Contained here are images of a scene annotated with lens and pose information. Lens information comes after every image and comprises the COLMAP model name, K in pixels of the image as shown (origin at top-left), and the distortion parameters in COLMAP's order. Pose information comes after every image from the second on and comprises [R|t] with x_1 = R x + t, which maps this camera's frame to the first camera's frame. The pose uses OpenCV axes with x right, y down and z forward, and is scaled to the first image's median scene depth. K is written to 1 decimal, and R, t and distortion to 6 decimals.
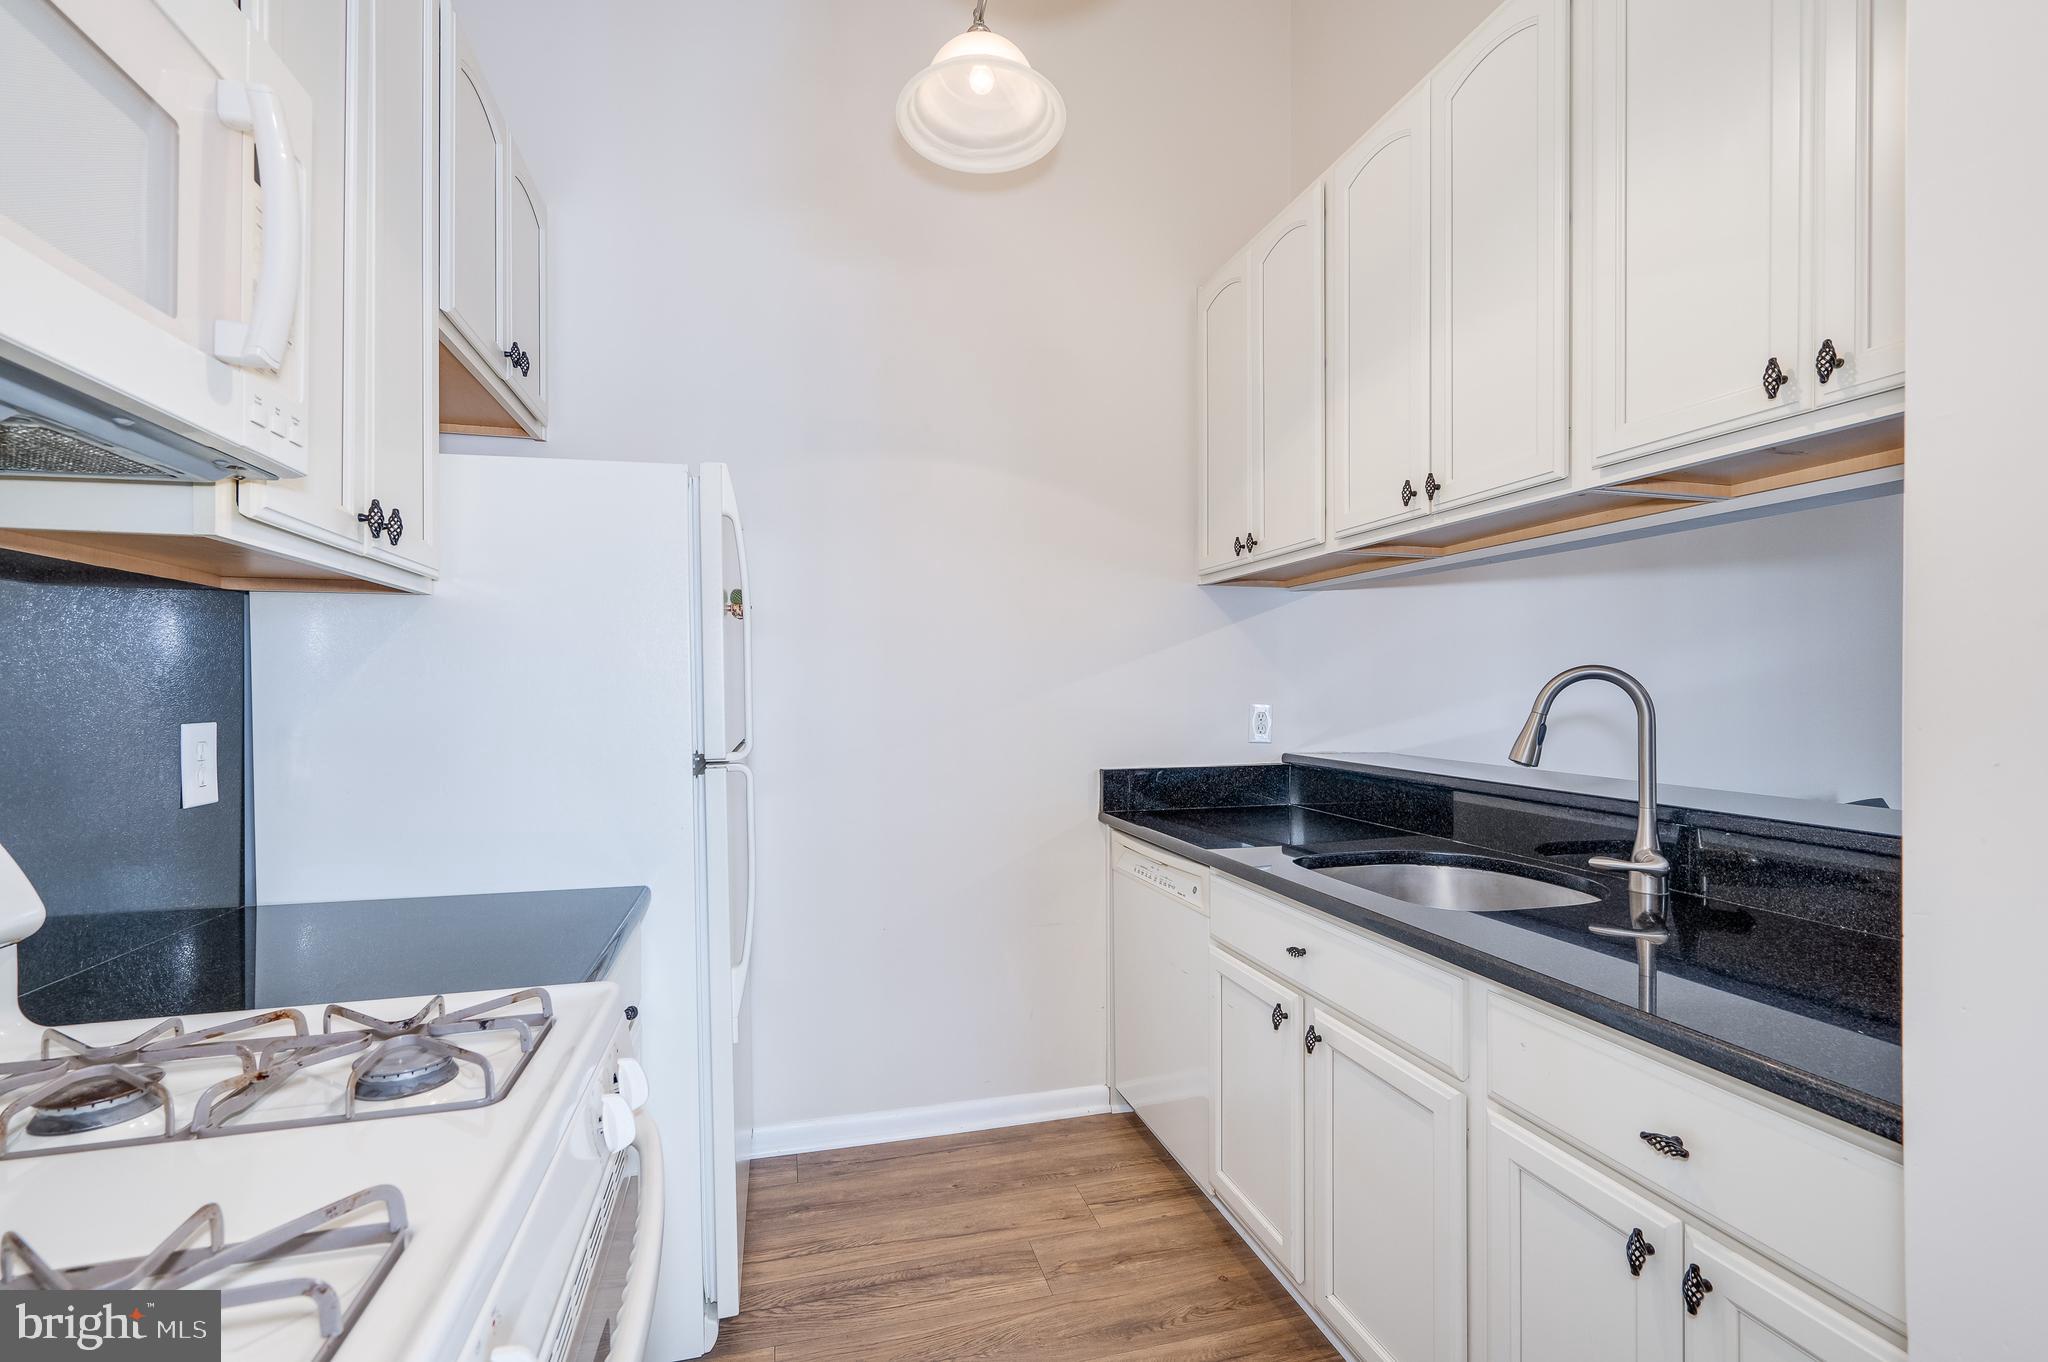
lens RADIAL K [[909.5, 0, 1021.3], [0, 909.5, 692.0], [0, 0, 1]] dist [-0.000795, -0.000297]
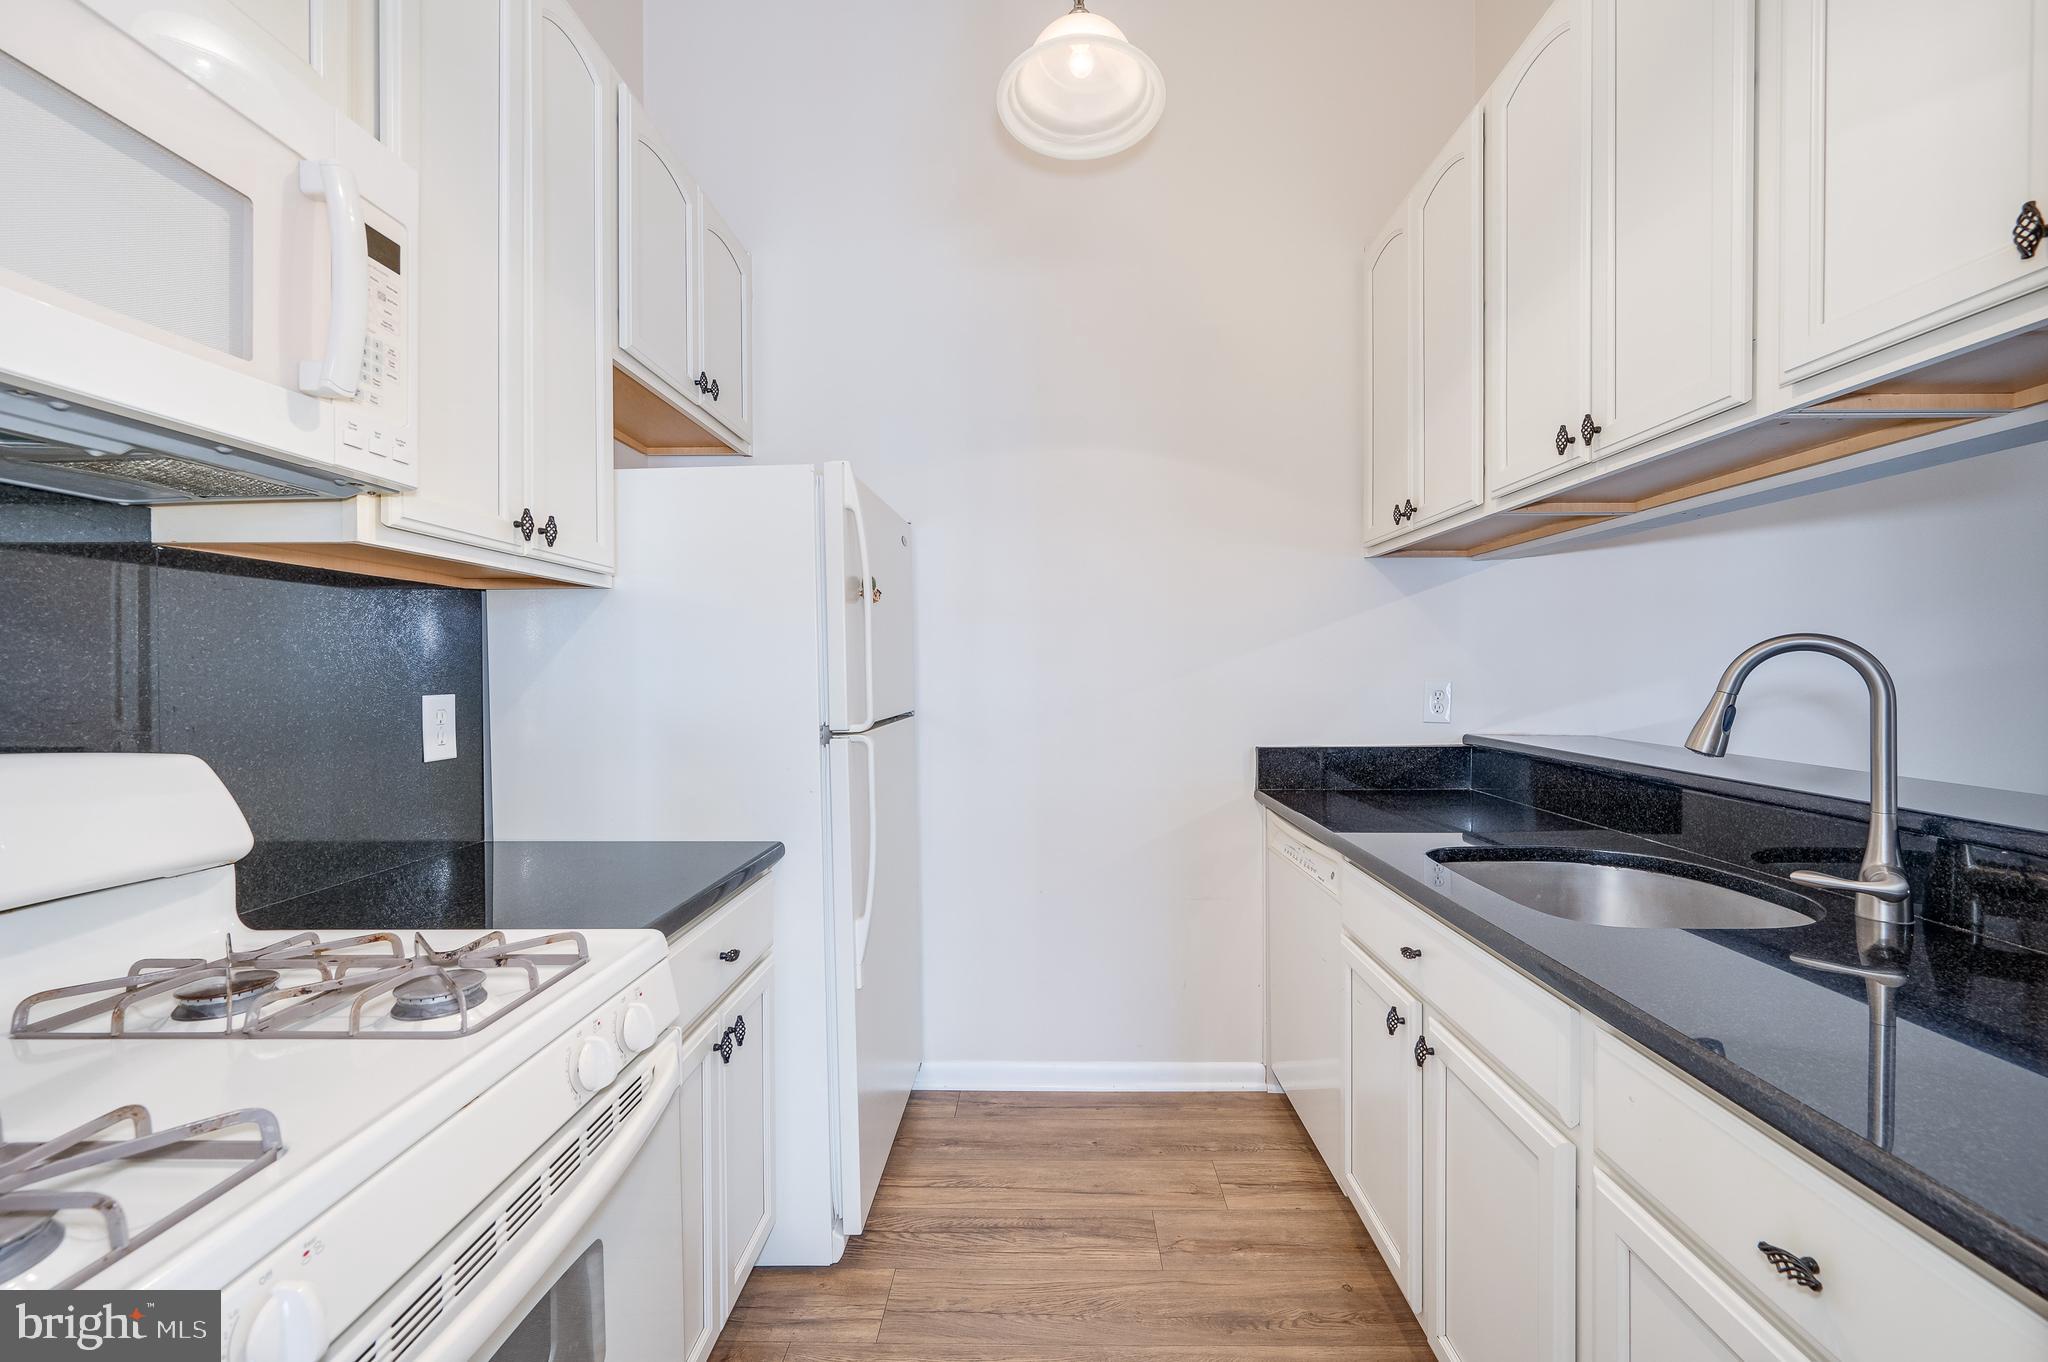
lens RADIAL K [[827.7, 0, 1039.8], [0, 827.7, 679.1], [0, 0, 1]] dist [-0.000738, 0.000319]
pose [[0.960865, 0.000427, -0.277016, 0.153910], [0.002204, 0.999955, 0.009184, 0.002427], [0.277007, -0.009435, 0.960821, 0.089614]]
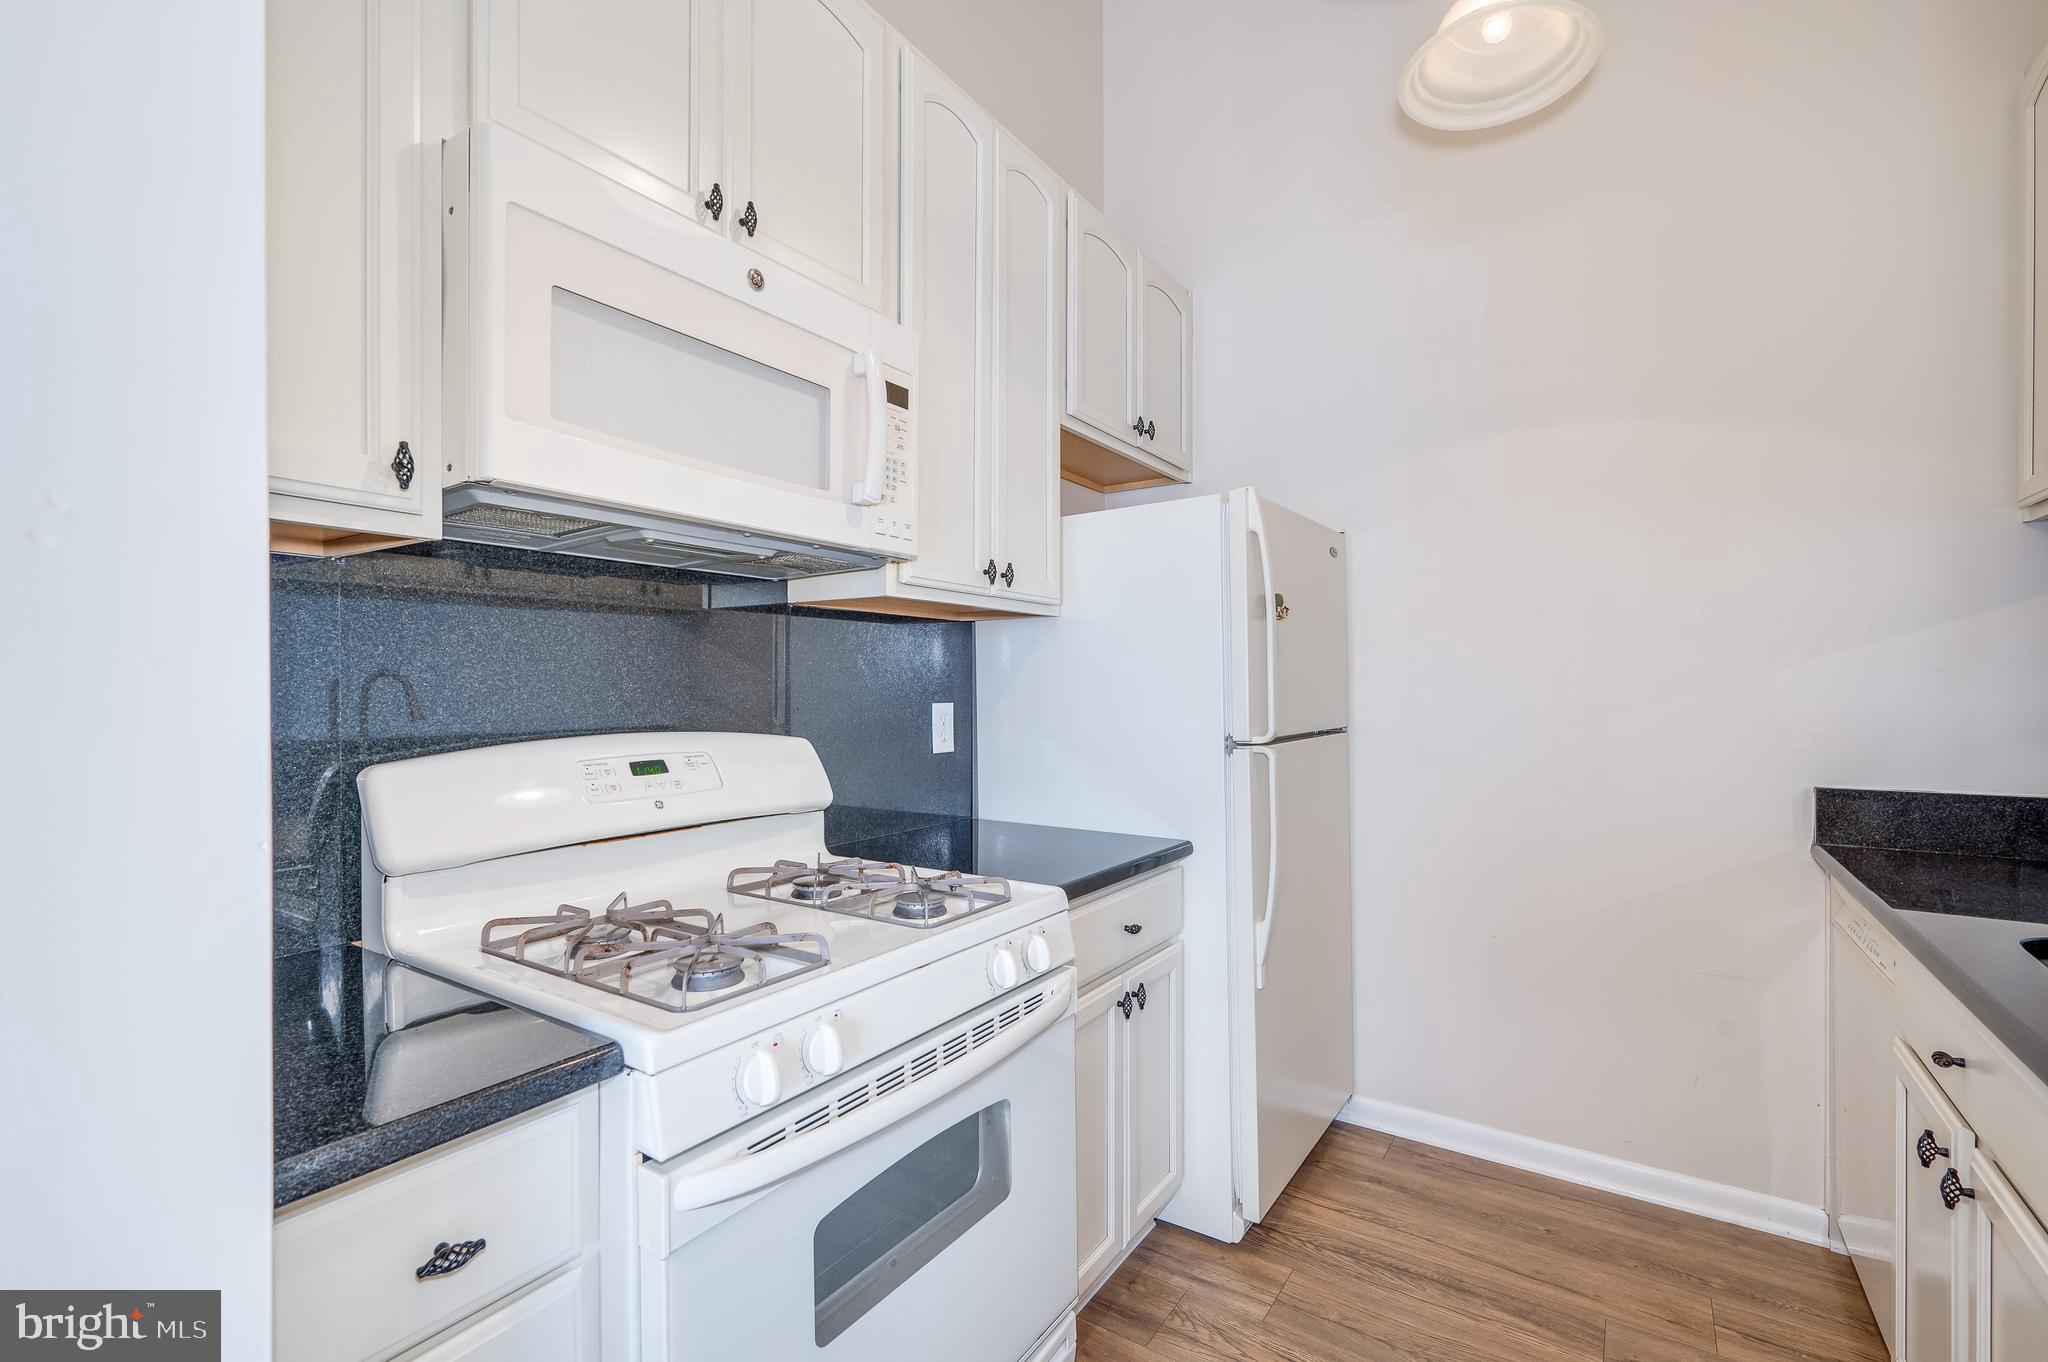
lens RADIAL K [[909.5, 0, 1021.3], [0, 909.5, 692.0], [0, 0, 1]] dist [-0.000795, -0.000297]
pose [[0.649243, 0.004647, -0.760567, 0.323972], [-0.000696, 0.999985, 0.005515, 0.003447], [0.760581, -0.003051, 0.649236, 0.019944]]
